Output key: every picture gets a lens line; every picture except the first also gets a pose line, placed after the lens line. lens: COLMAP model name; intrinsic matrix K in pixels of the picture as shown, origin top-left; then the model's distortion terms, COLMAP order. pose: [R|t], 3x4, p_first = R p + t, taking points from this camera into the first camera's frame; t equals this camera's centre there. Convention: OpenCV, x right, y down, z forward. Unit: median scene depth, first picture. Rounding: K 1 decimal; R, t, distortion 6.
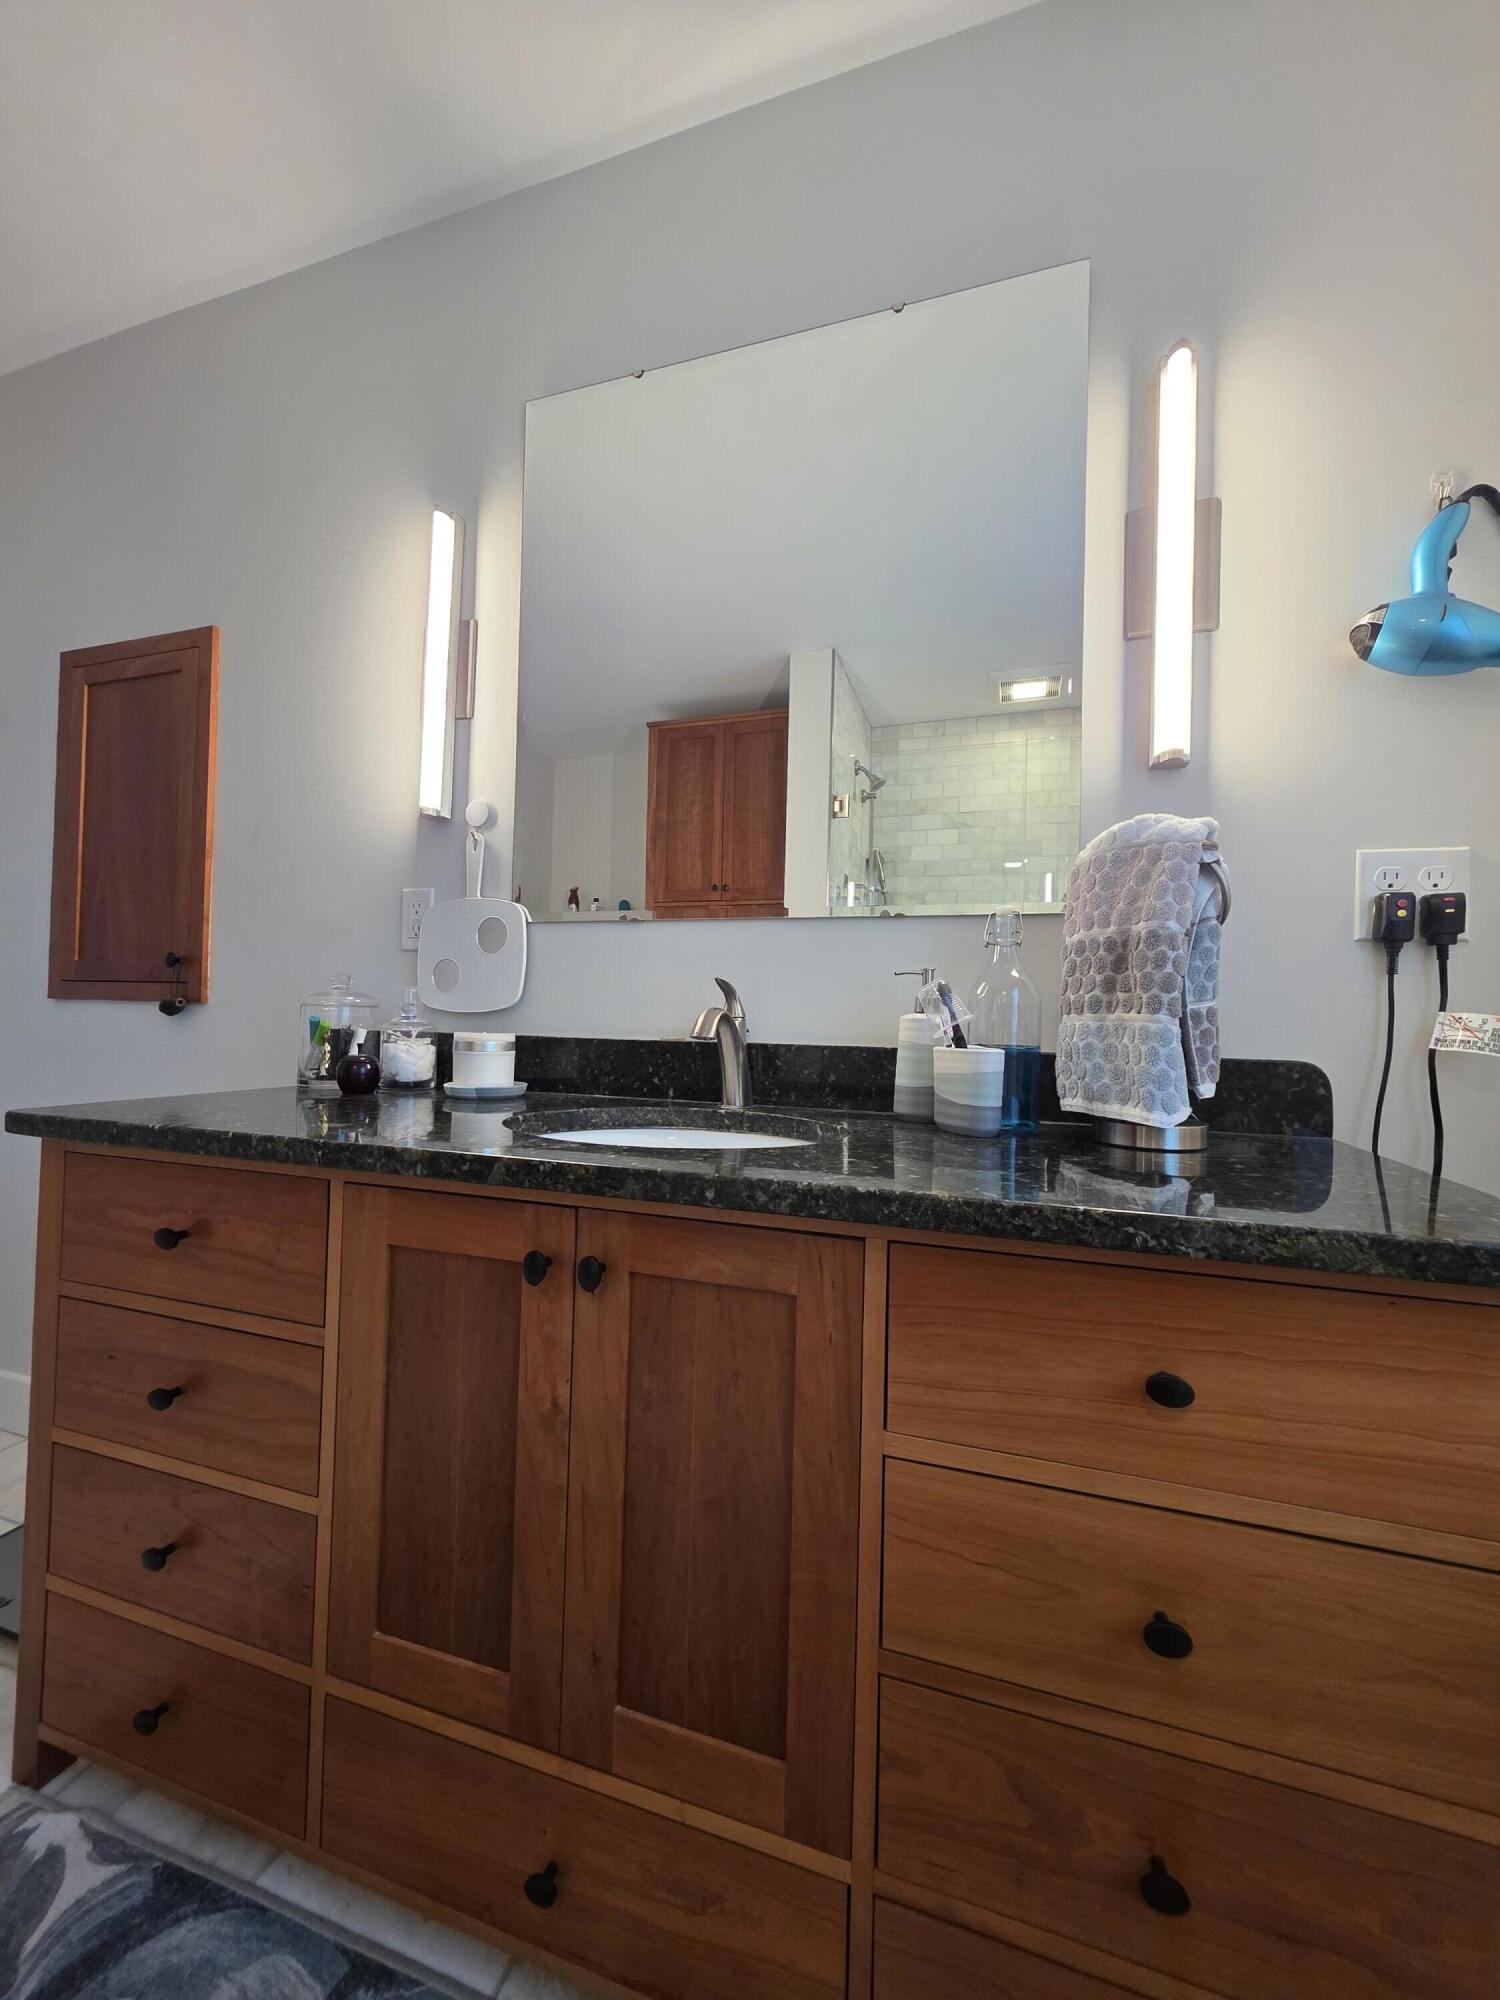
lens RADIAL K [[800.0, 0, 750.9], [0, 800.0, 999.2], [0, 0, 1]] dist [-0.001508, 0.002947]
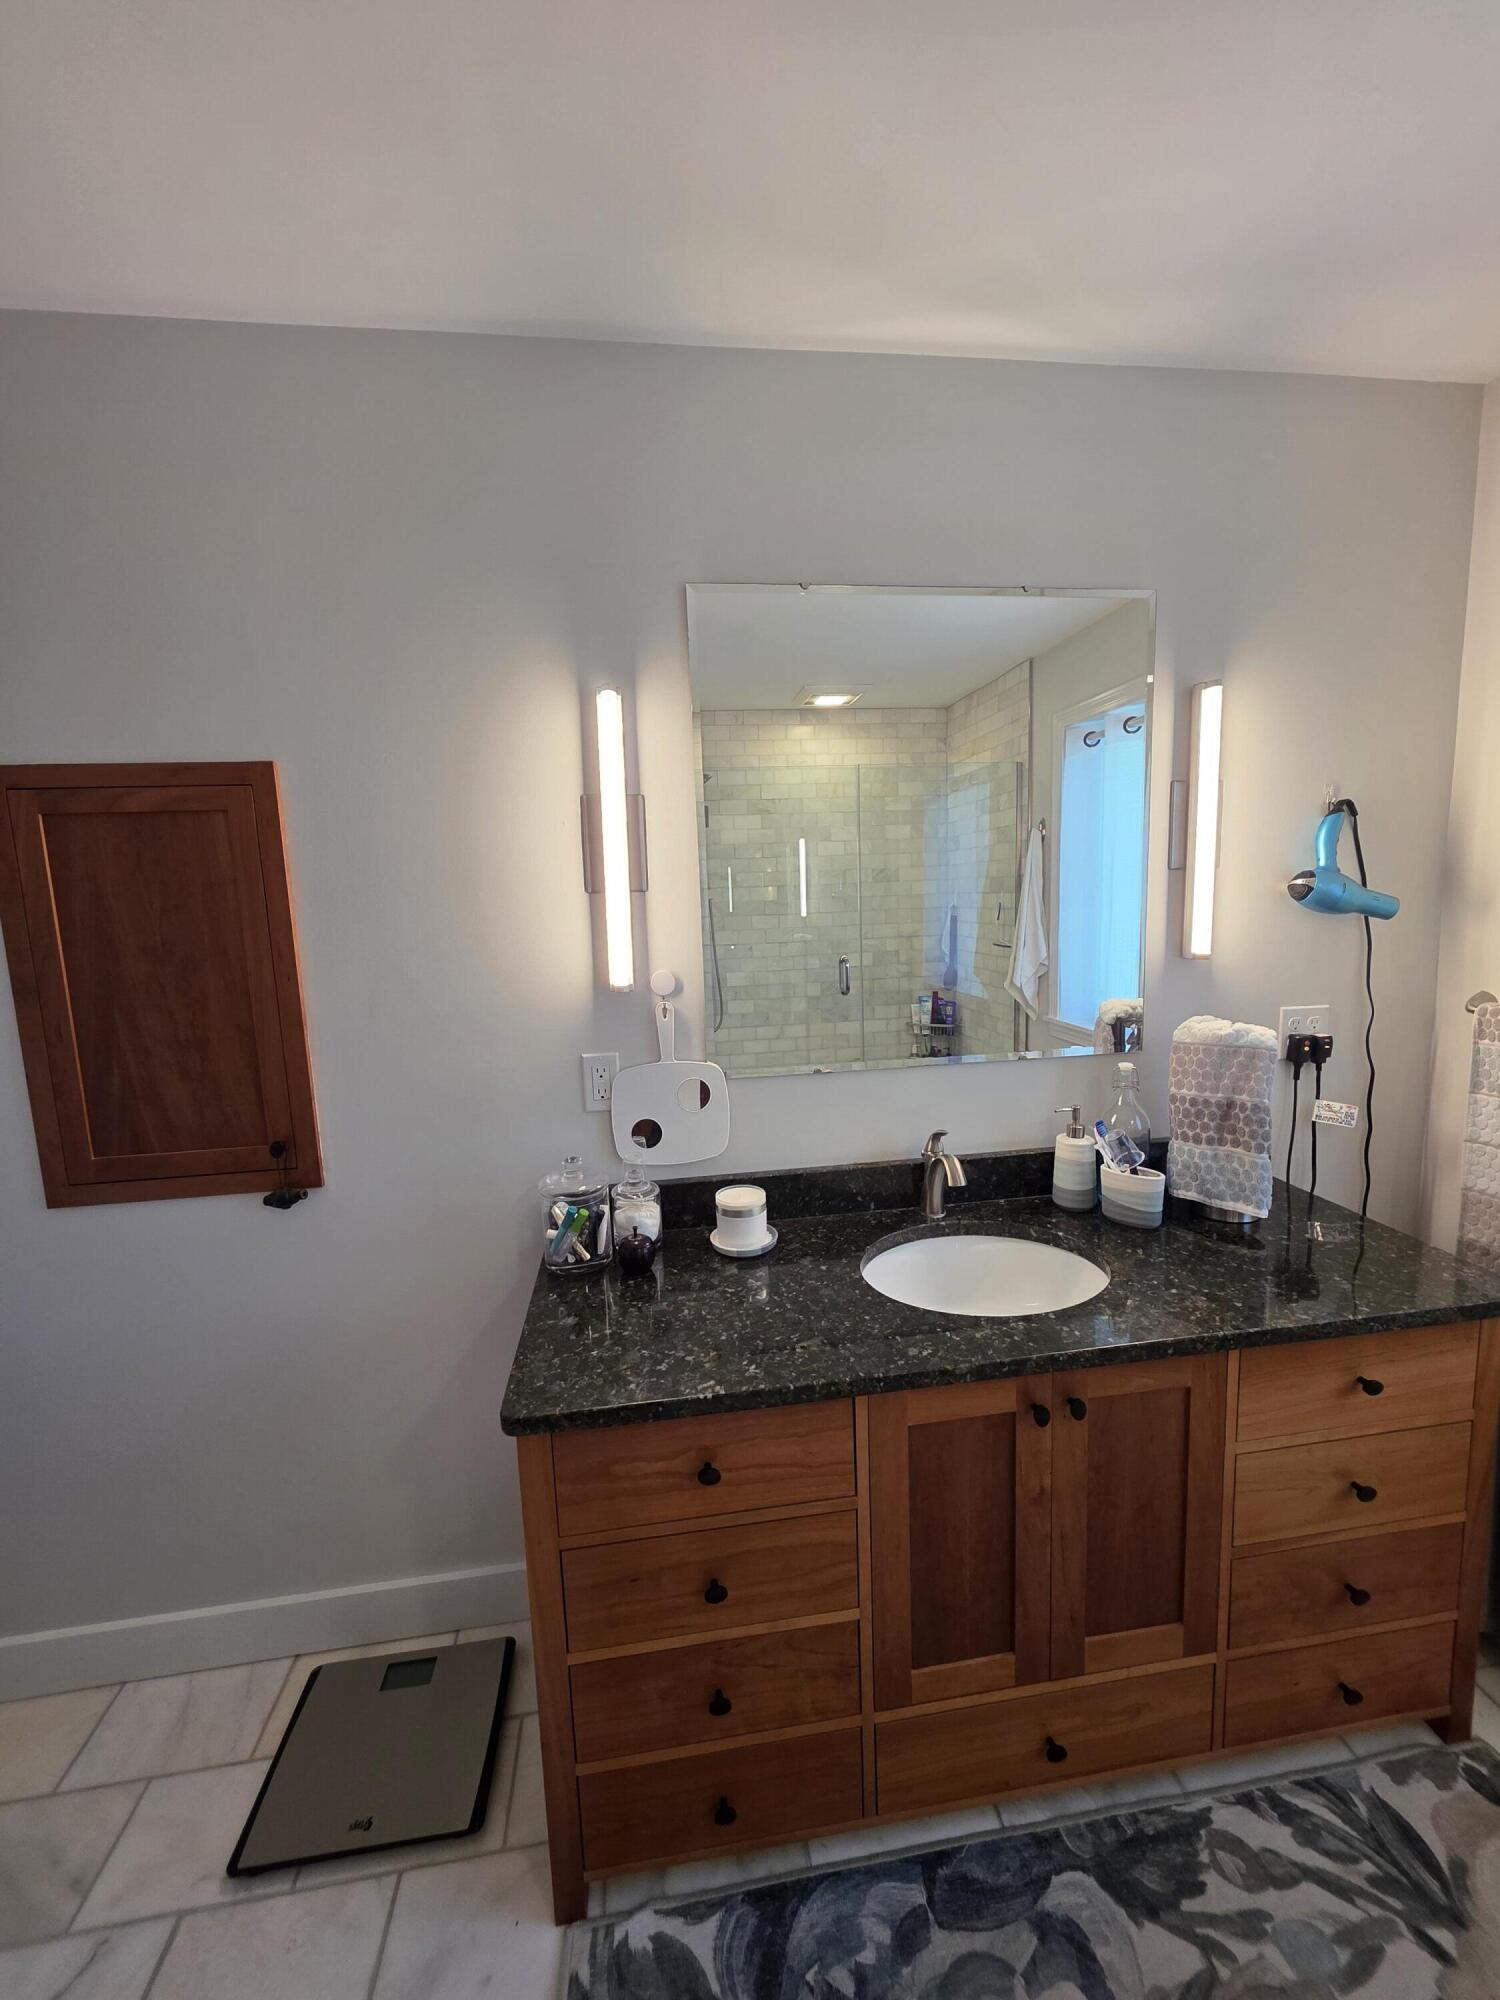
lens RADIAL K [[800.0, 0, 750.6], [0, 800.0, 999.9], [0, 0, 1]] dist [-0.001508, 0.002947]
pose [[0.895088, -0.111767, 0.431655, -1.124460], [0.046709, 0.986252, 0.158511, -0.599124], [-0.443437, -0.121719, 0.888002, -0.007655]]
